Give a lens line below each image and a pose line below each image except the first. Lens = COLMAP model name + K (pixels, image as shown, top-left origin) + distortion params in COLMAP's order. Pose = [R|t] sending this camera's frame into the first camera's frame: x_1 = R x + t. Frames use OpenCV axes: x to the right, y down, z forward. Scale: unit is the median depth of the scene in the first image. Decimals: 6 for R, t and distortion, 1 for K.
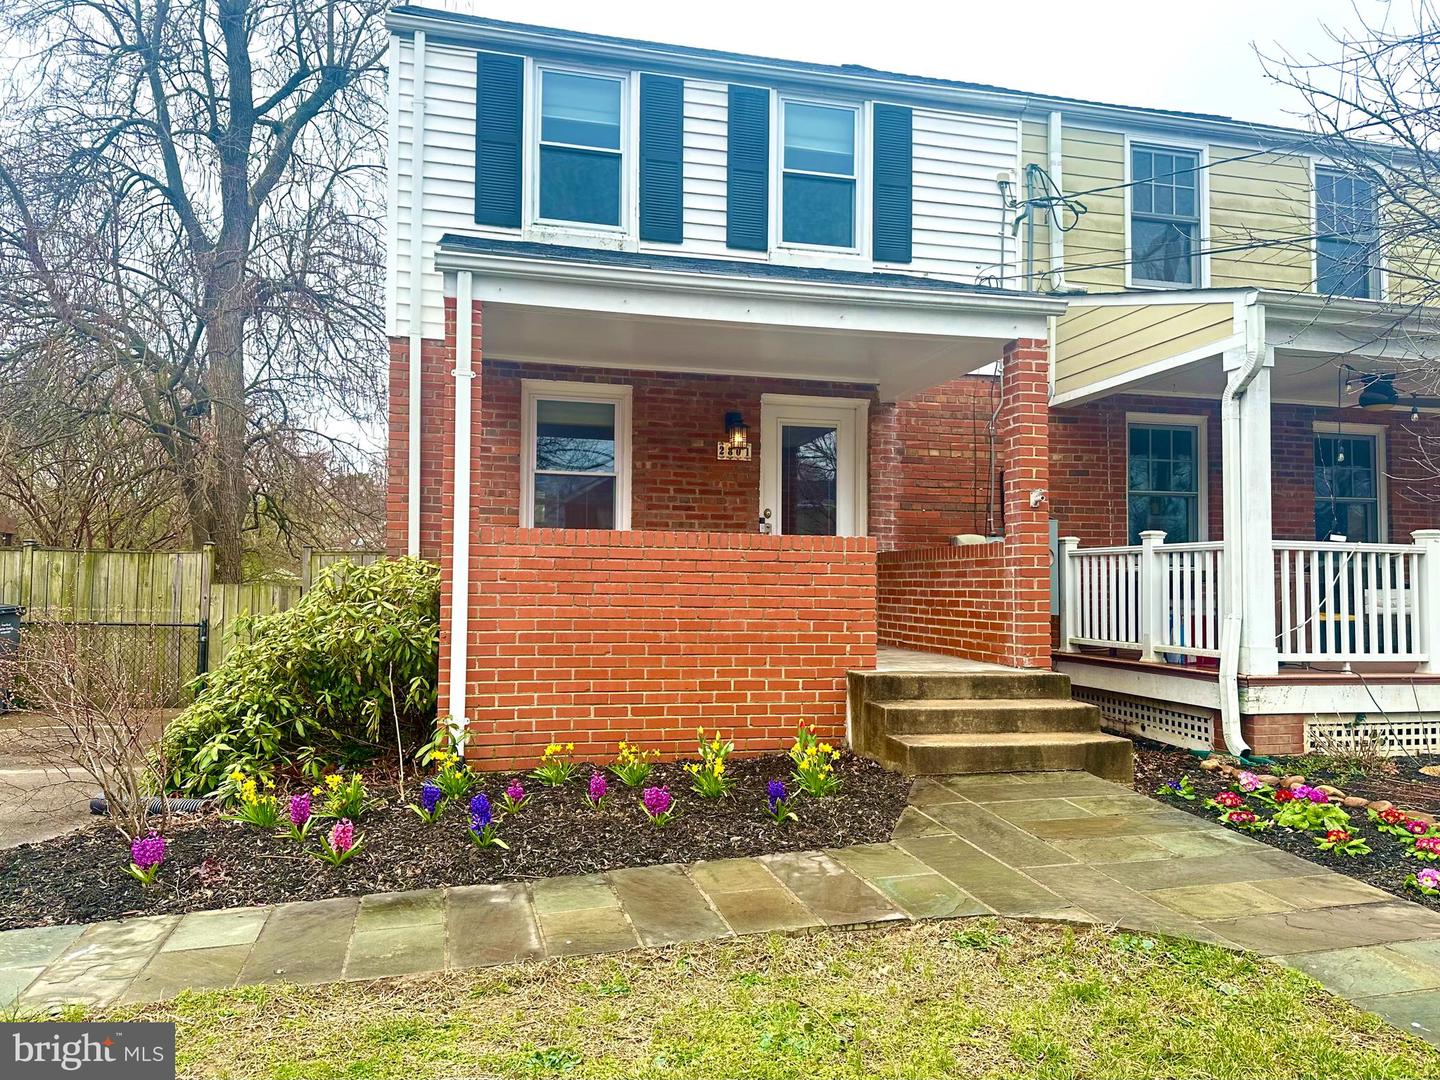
lens RADIAL K [[992.2, 0, 717.4], [0, 992.2, 547.4], [0, 0, 1]] dist [0.128242, -0.202579]
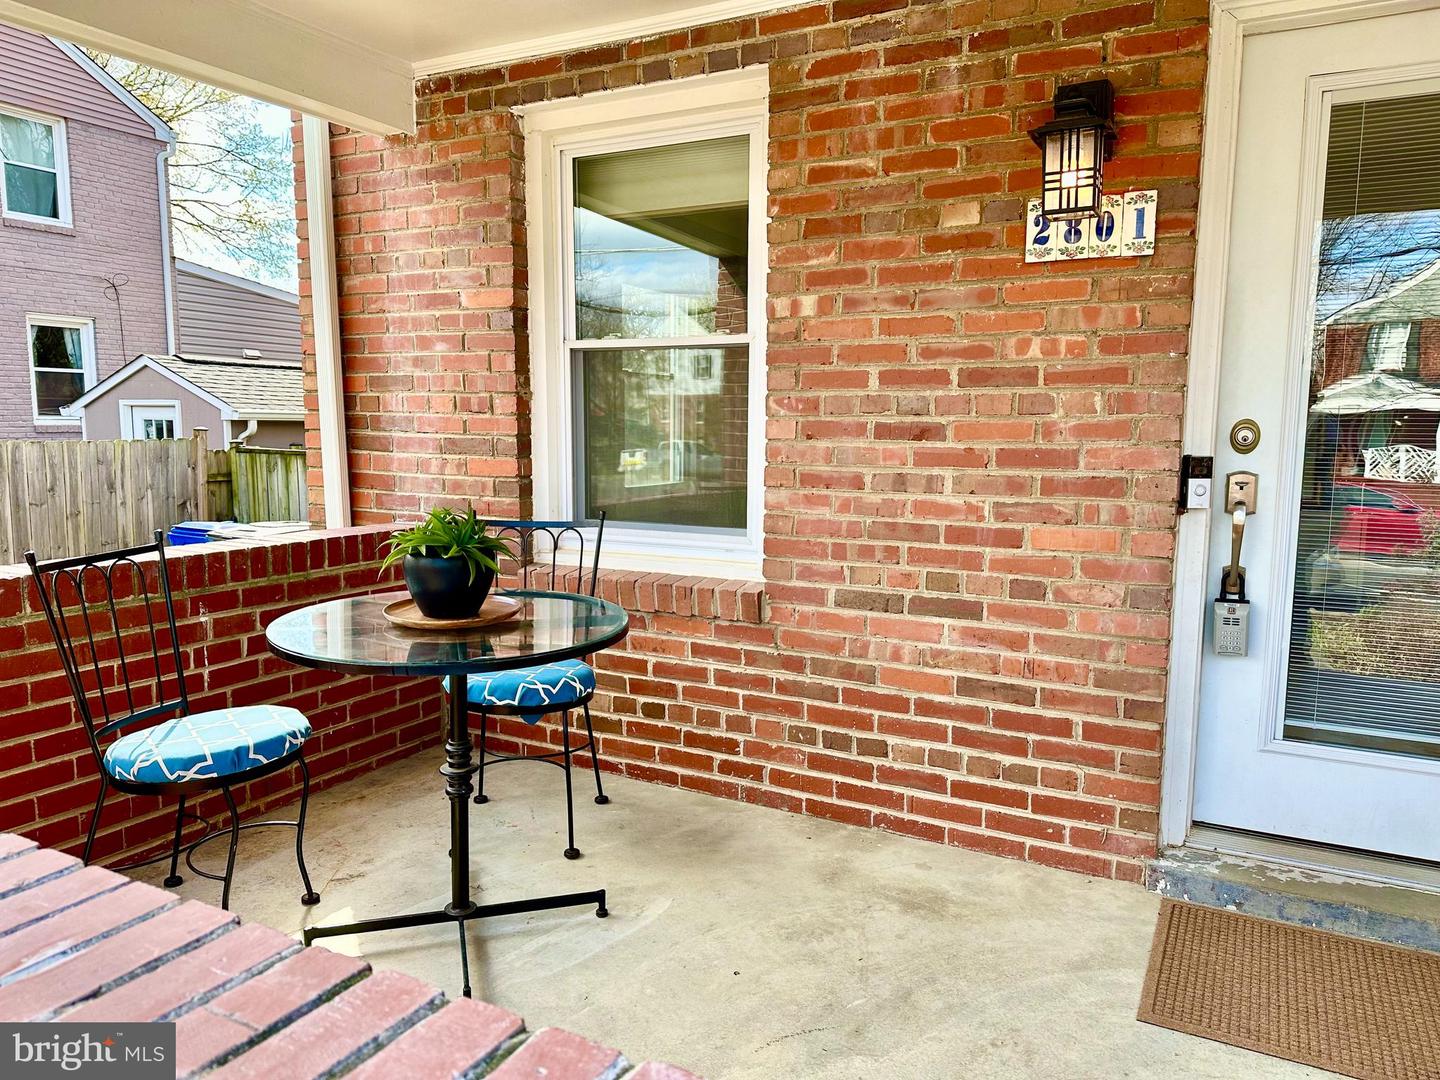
lens RADIAL K [[992.2, 0, 717.4], [0, 992.2, 547.4], [0, 0, 1]] dist [0.128242, -0.202579]
pose [[0.752987, 0.075584, -0.653680, 0.134327], [0.024370, 0.989497, 0.142486, -0.049921], [0.657584, -0.123220, 0.743236, 0.706791]]
